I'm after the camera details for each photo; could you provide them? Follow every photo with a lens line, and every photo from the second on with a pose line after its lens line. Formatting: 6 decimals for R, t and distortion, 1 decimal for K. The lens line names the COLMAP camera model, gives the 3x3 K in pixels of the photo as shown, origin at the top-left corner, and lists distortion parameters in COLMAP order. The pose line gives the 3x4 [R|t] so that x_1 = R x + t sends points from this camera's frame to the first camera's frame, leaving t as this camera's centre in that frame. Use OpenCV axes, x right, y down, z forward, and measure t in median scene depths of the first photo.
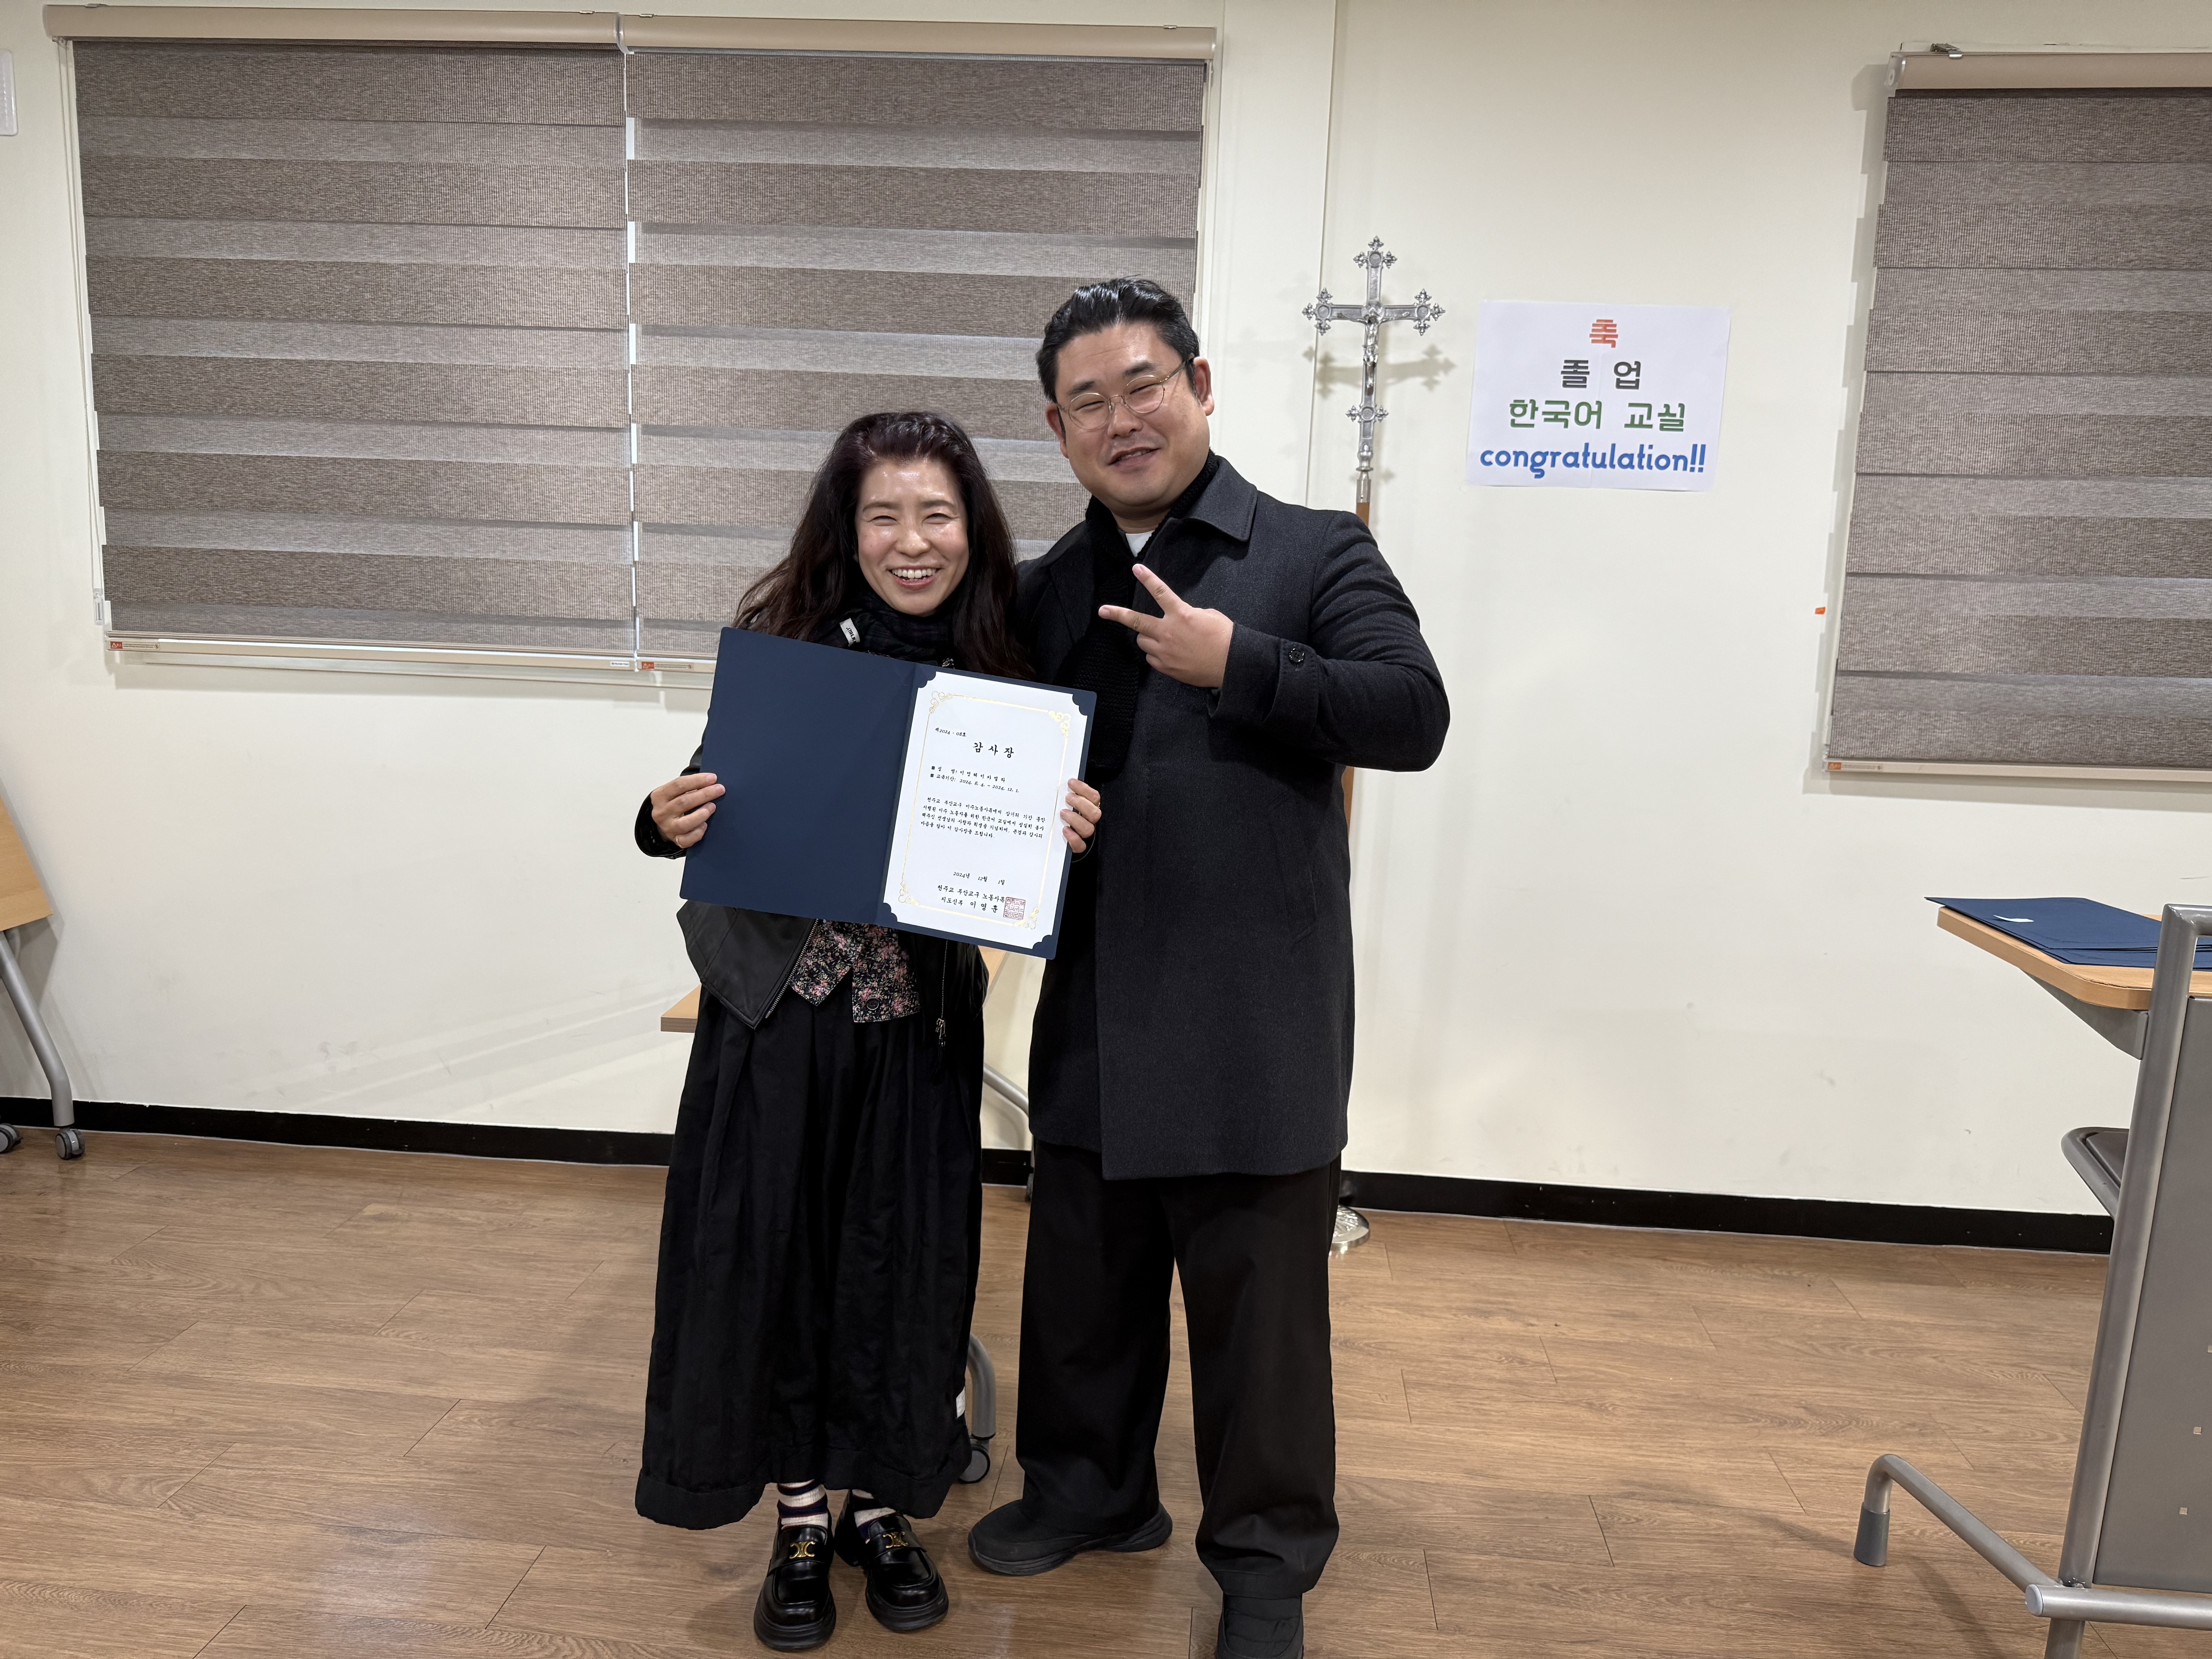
lens RADIAL K [[1576.7, 0, 1113.7], [0, 1576.7, 849.1], [0, 0, 1]] dist [0.014449, -0.019600]
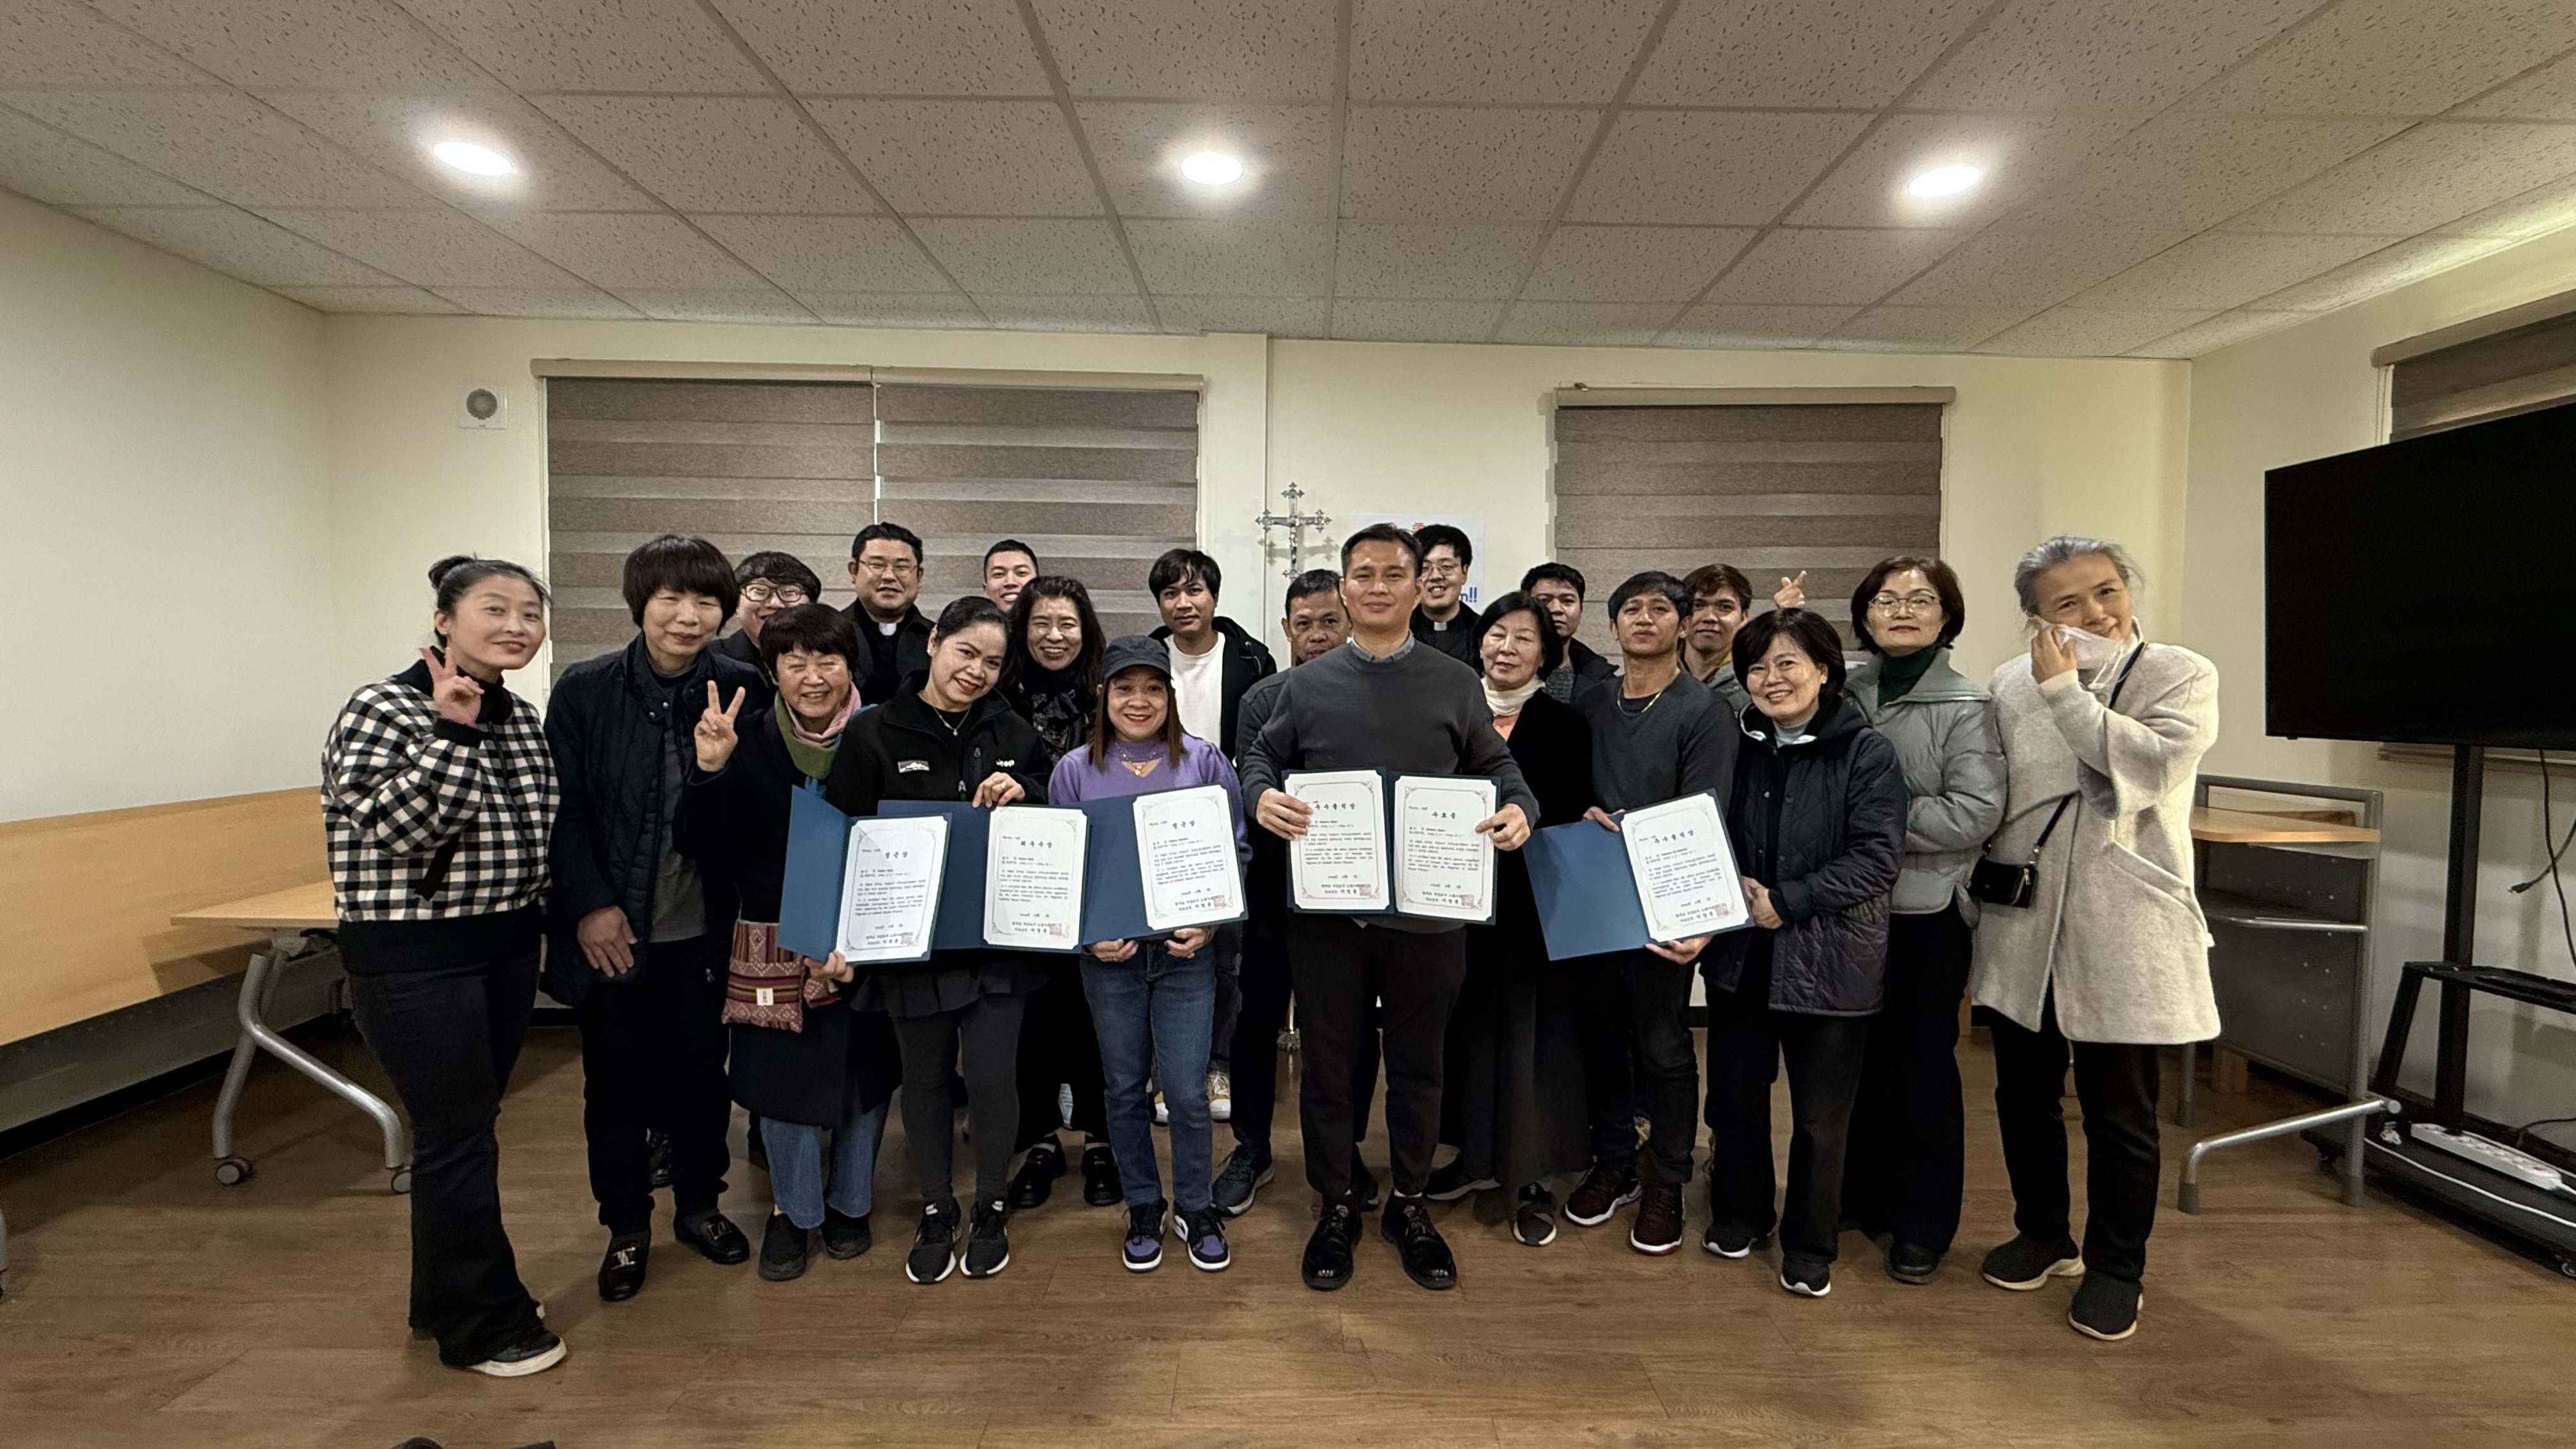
lens RADIAL K [[1093.1, 0, 1293.1], [0, 1093.1, 733.0], [0, 0, 1]] dist [0.003179, 0.000108]
pose [[0.994733, -0.031008, 0.097694, 0.030350], [0.042582, 0.992016, -0.118707, 0.056169], [-0.093233, 0.122242, 0.988112, -0.225982]]
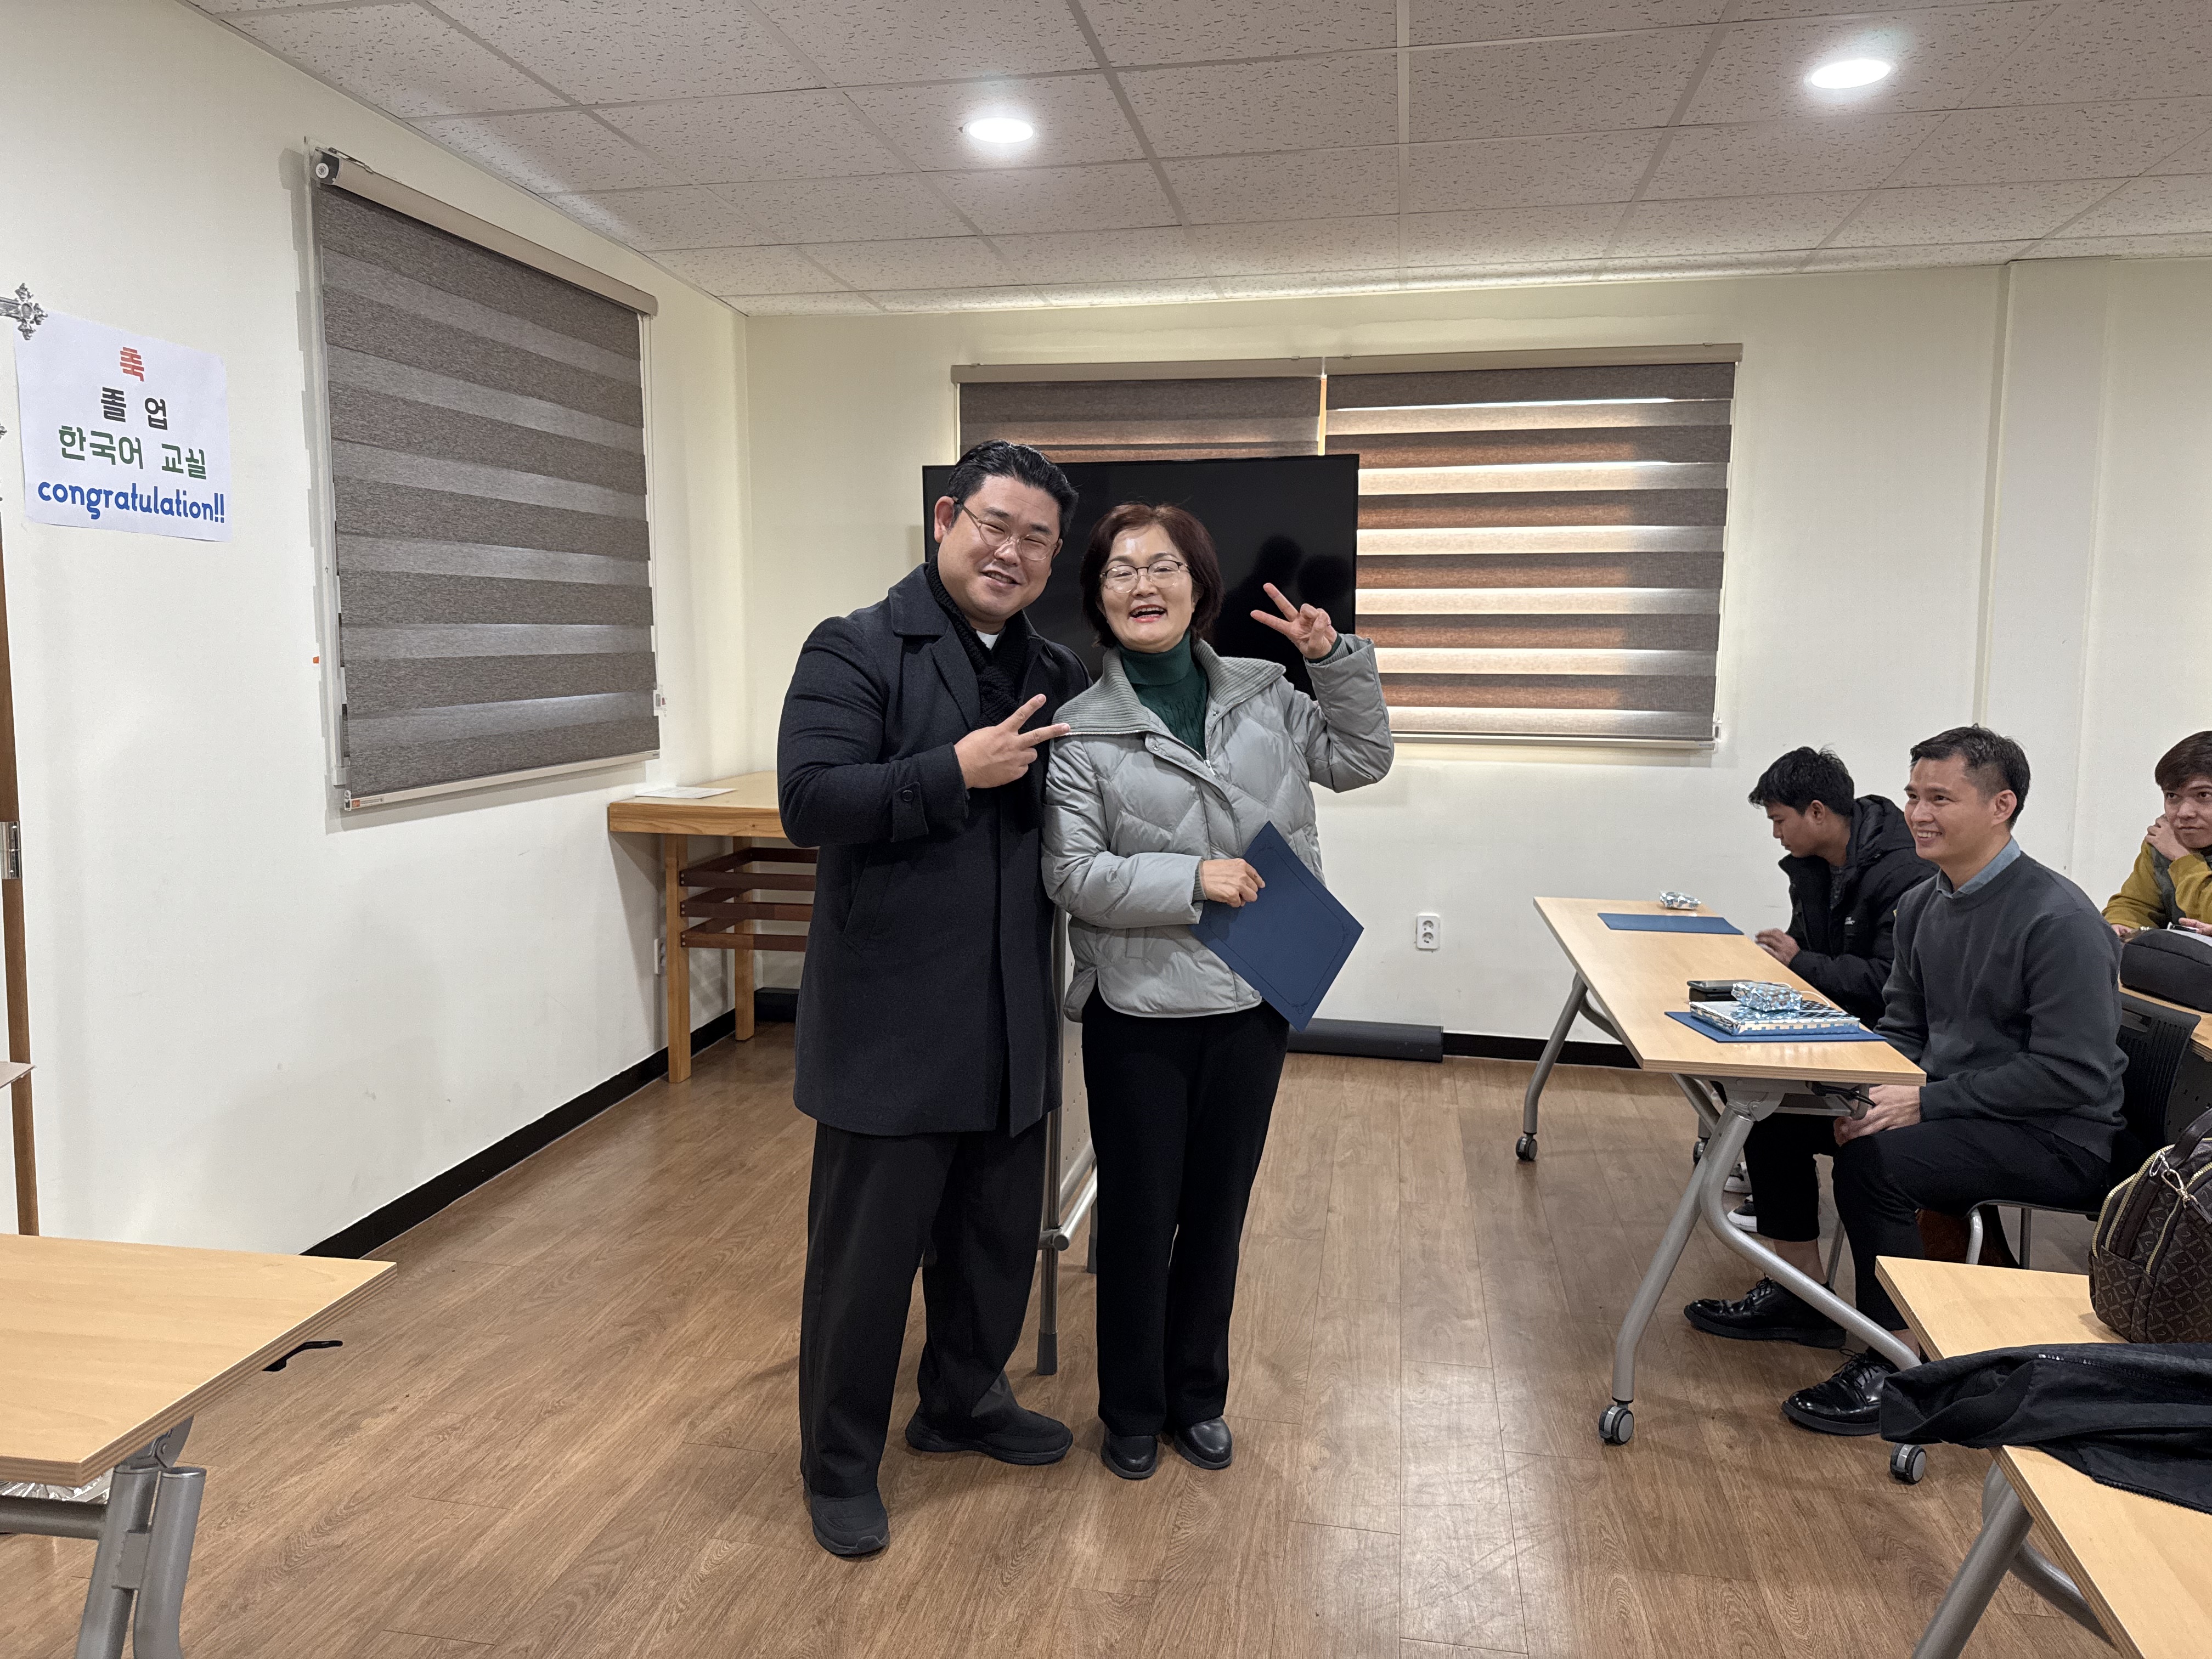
lens RADIAL K [[1575.7, 0, 1105.9], [0, 1575.7, 836.6], [0, 0, 1]] dist [0.018367, -0.024439]
pose [[0.093142, -0.149885, 0.984306, -0.566560], [0.167174, 0.976923, 0.132941, -0.090732], [-0.981518, 0.152168, 0.116049, 0.393917]]
